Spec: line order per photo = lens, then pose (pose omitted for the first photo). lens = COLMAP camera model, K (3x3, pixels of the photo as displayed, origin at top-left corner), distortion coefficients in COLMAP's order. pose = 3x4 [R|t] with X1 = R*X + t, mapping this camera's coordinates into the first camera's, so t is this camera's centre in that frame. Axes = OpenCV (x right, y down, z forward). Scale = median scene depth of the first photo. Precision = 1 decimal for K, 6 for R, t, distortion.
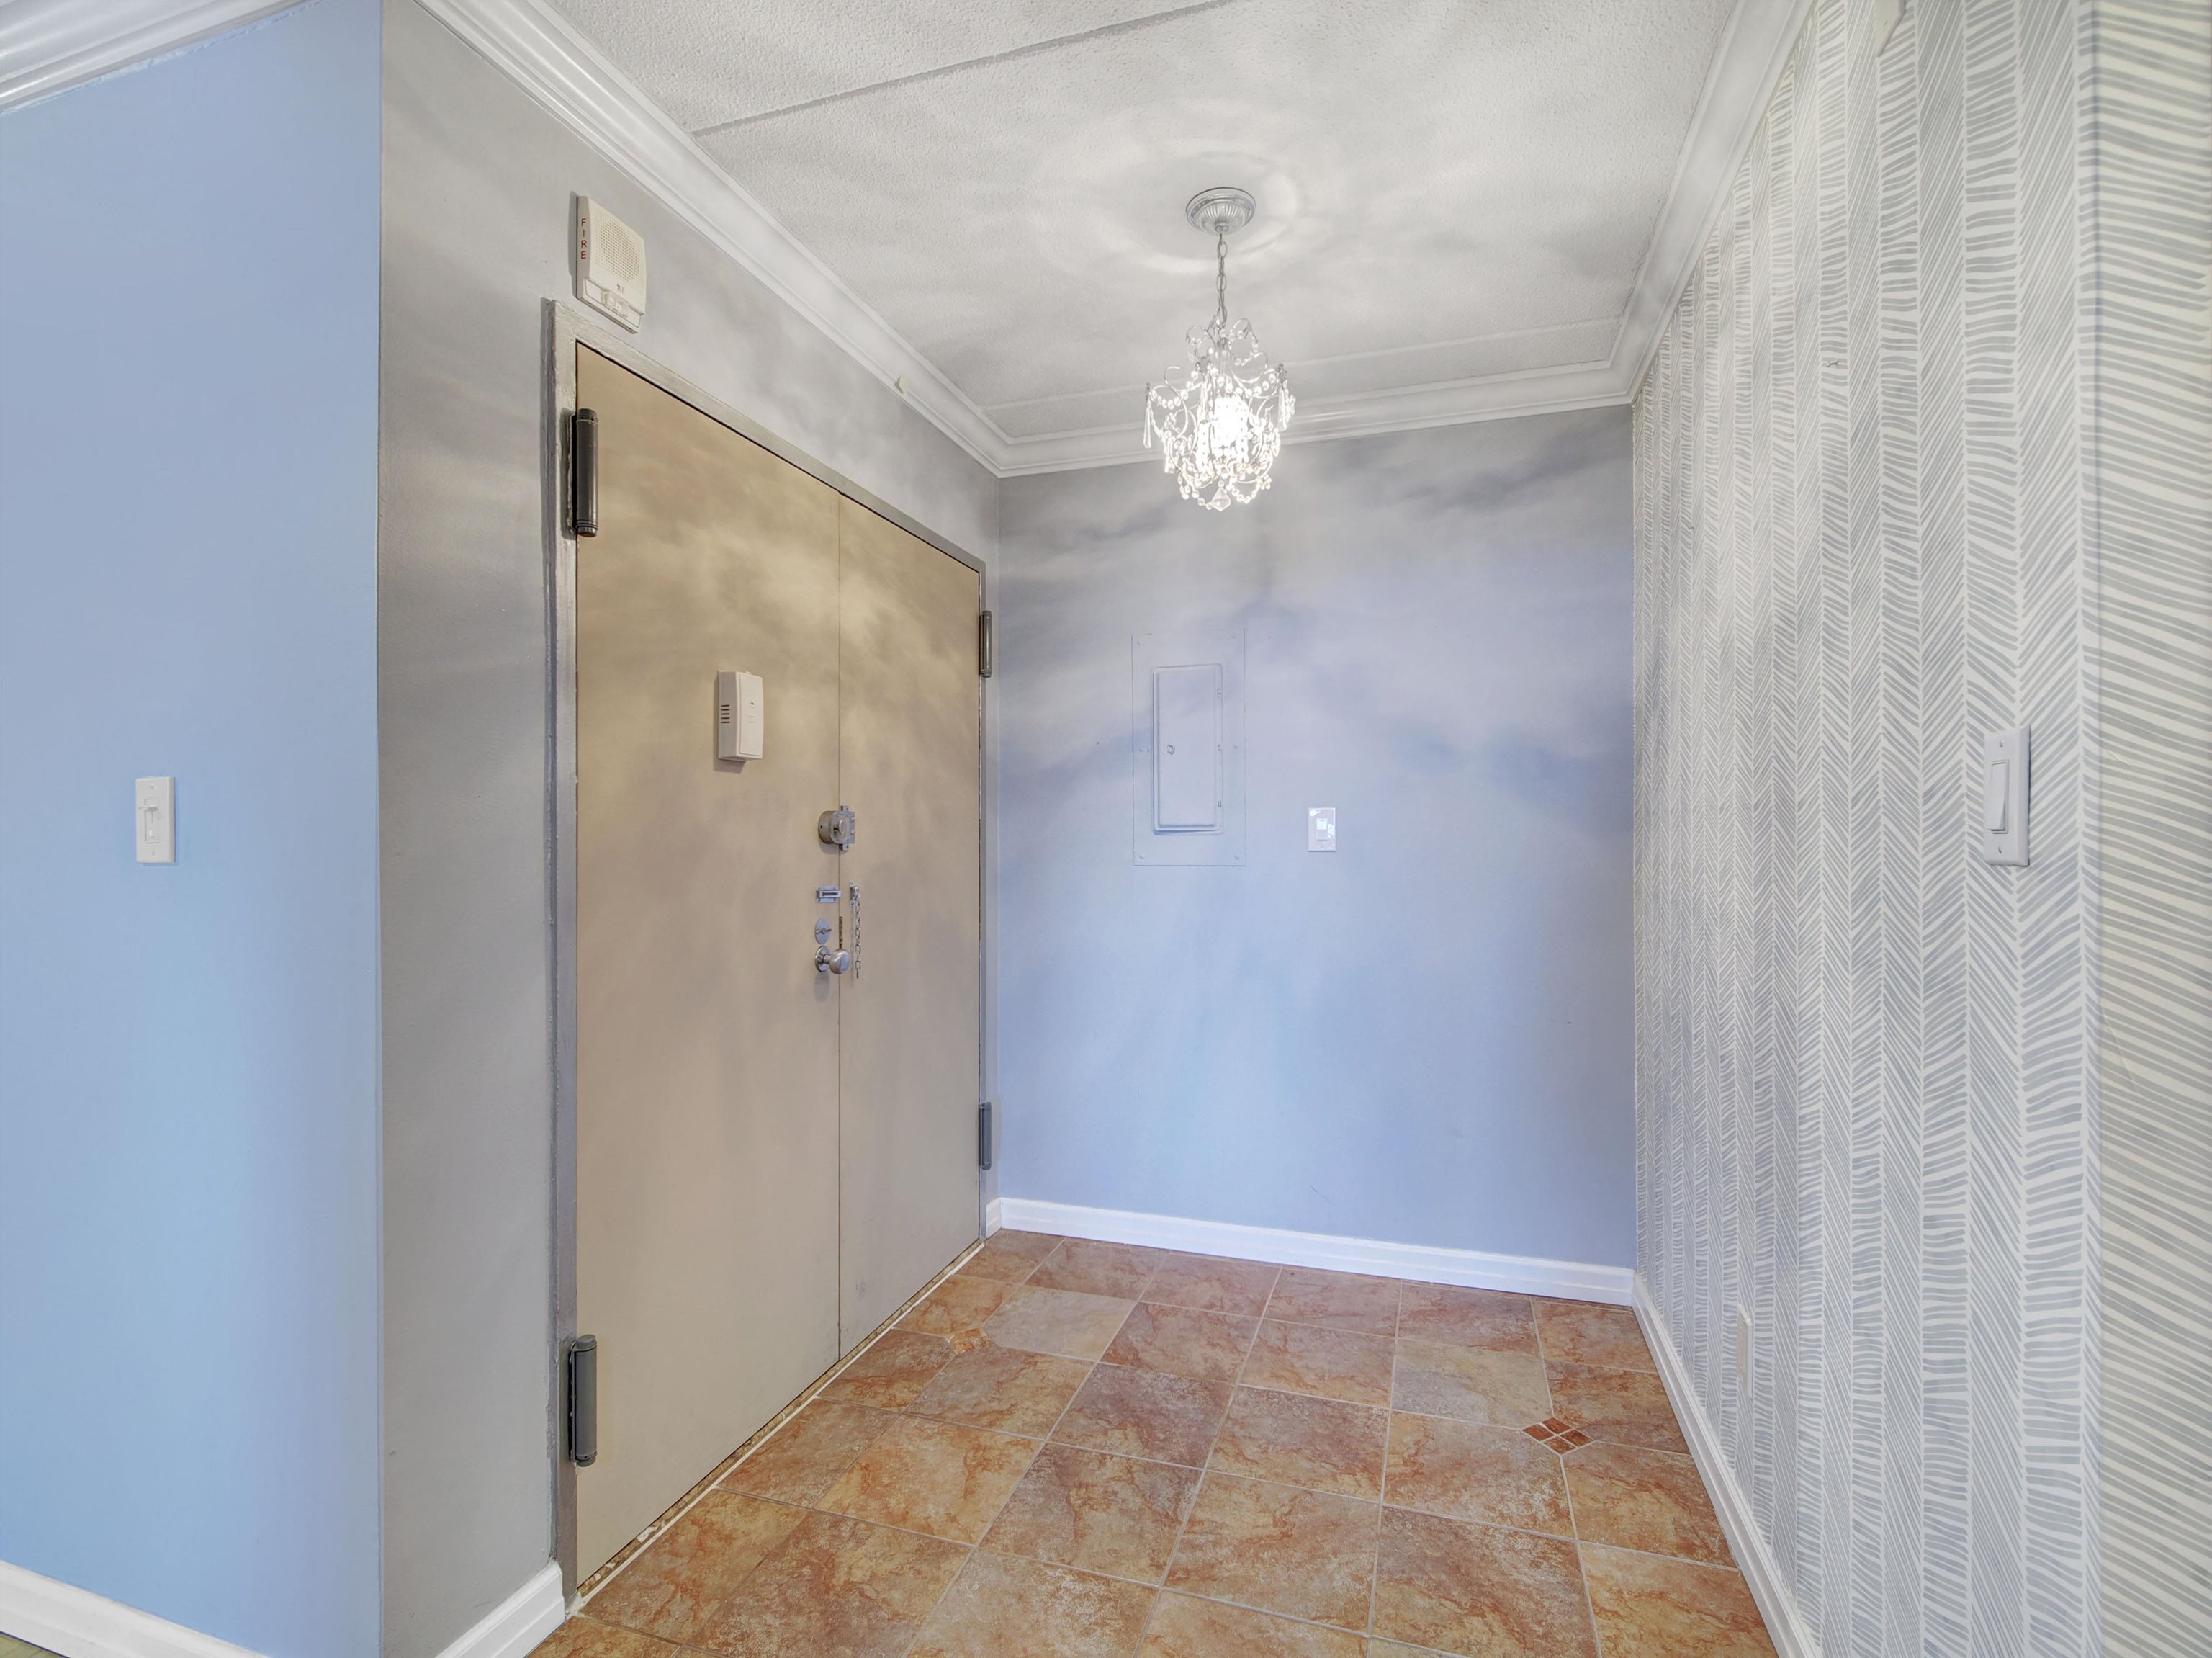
lens RADIAL K [[1071.7, 0, 1106.0], [0, 1071.7, 829.0], [0, 0, 1]] dist [-0.006661, -0.001136]
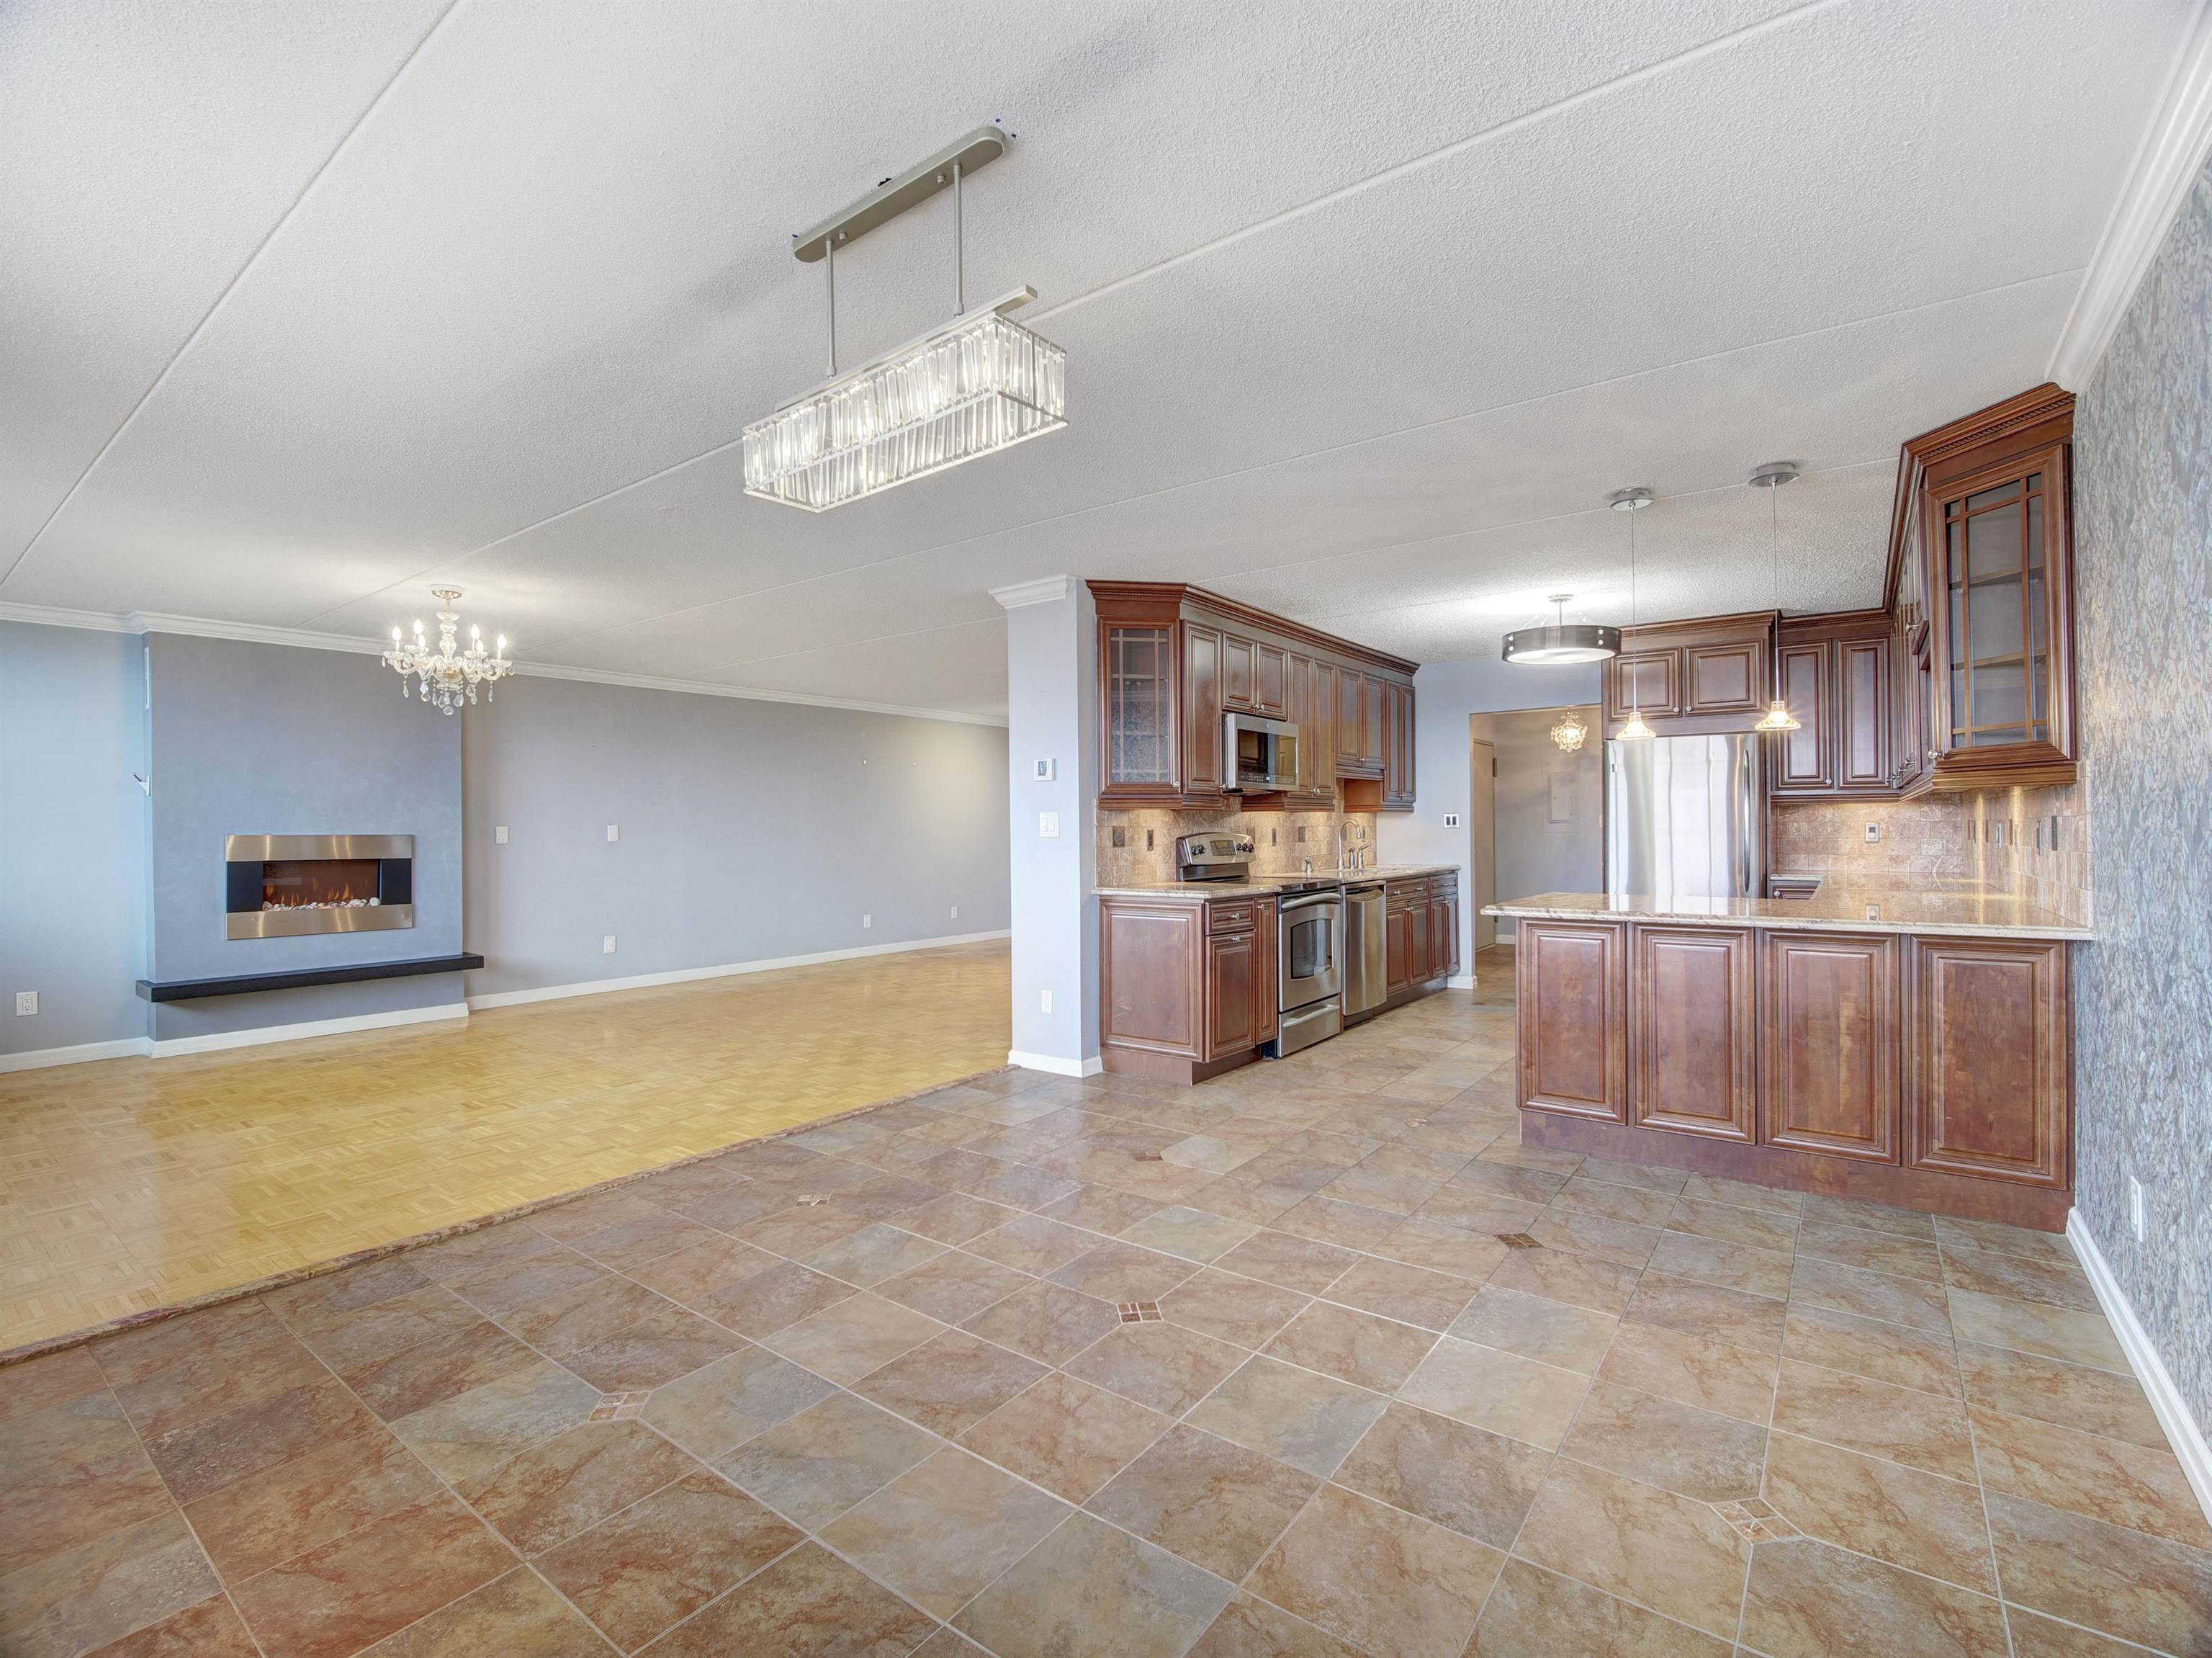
lens RADIAL K [[1004.6, 0, 1108.6], [0, 1004.6, 822.8], [0, 0, 1]] dist [-0.013354, -0.000892]
pose [[0.938943, -0.009209, -0.343948, -0.171435], [0.010749, 0.999939, 0.002570, -0.018773], [0.343904, -0.006111, 0.938985, -2.365283]]
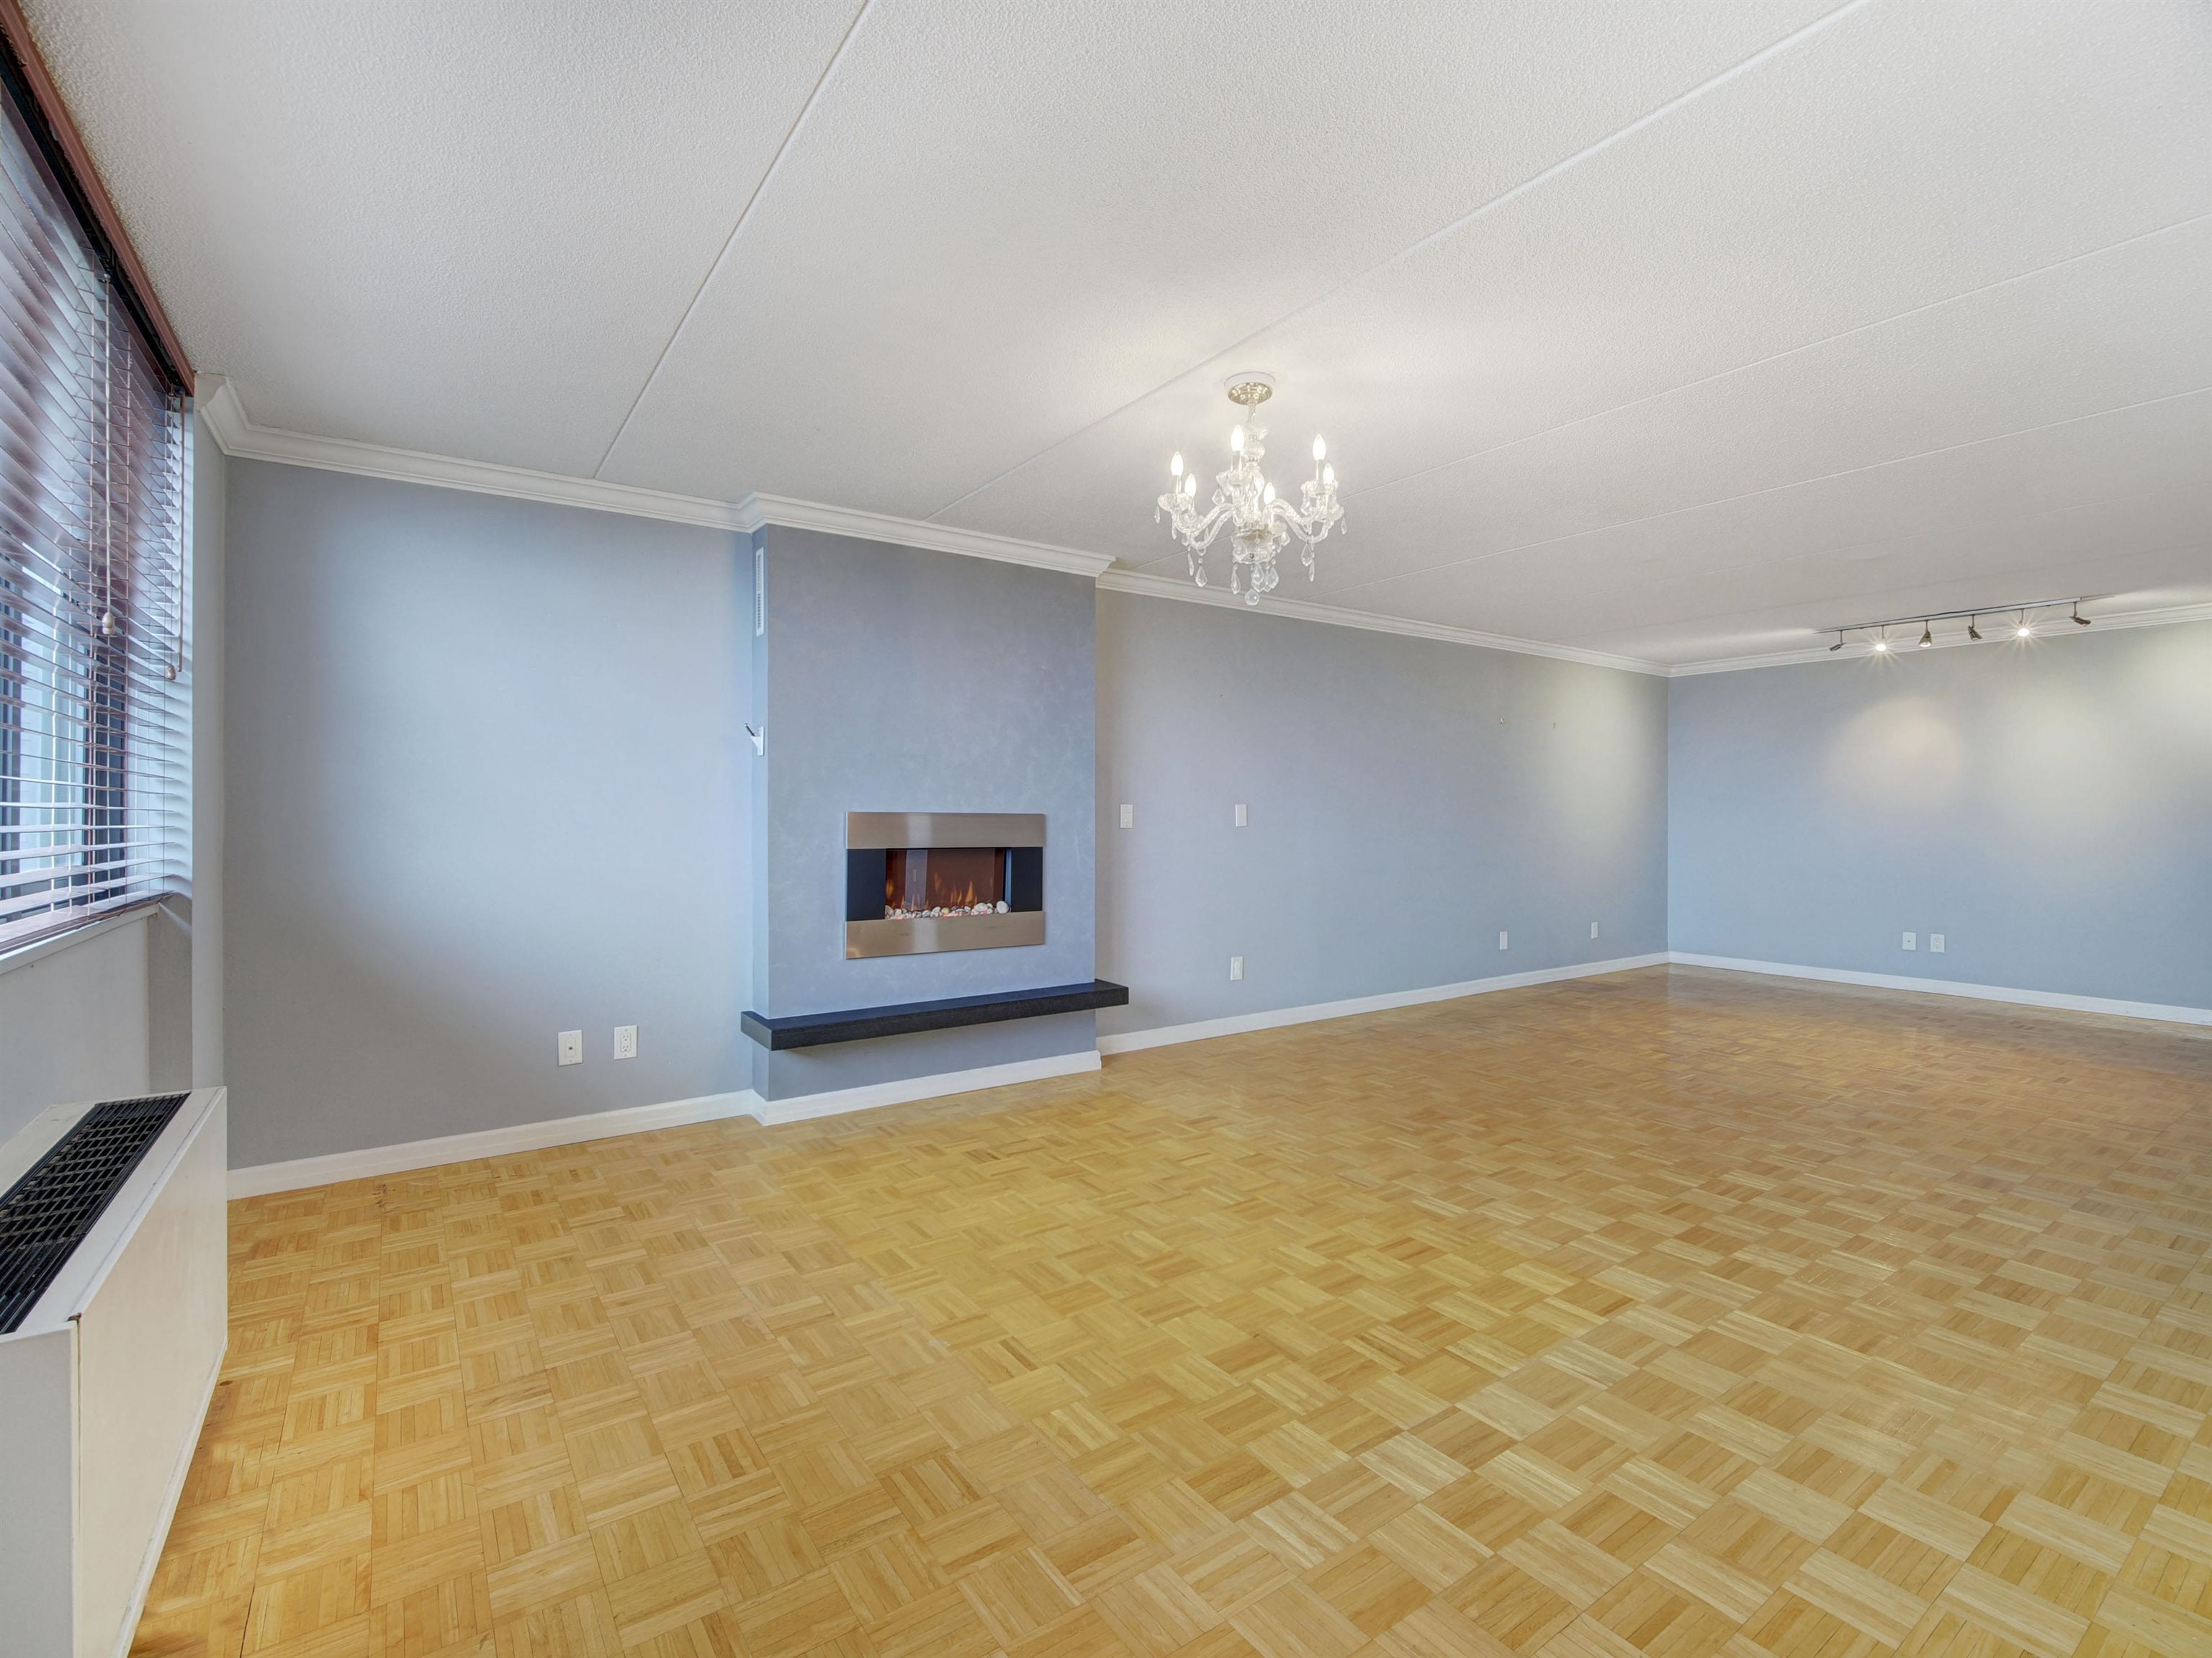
lens RADIAL K [[1018.2, 0, 1117.3], [0, 1018.2, 816.8], [0, 0, 1]] dist [0.000101, -0.000246]
pose [[0.790333, 0.004731, -0.612659, -1.185568], [0.001986, 0.999945, 0.010283, -0.015901], [0.612674, -0.009344, 0.790280, -2.056399]]
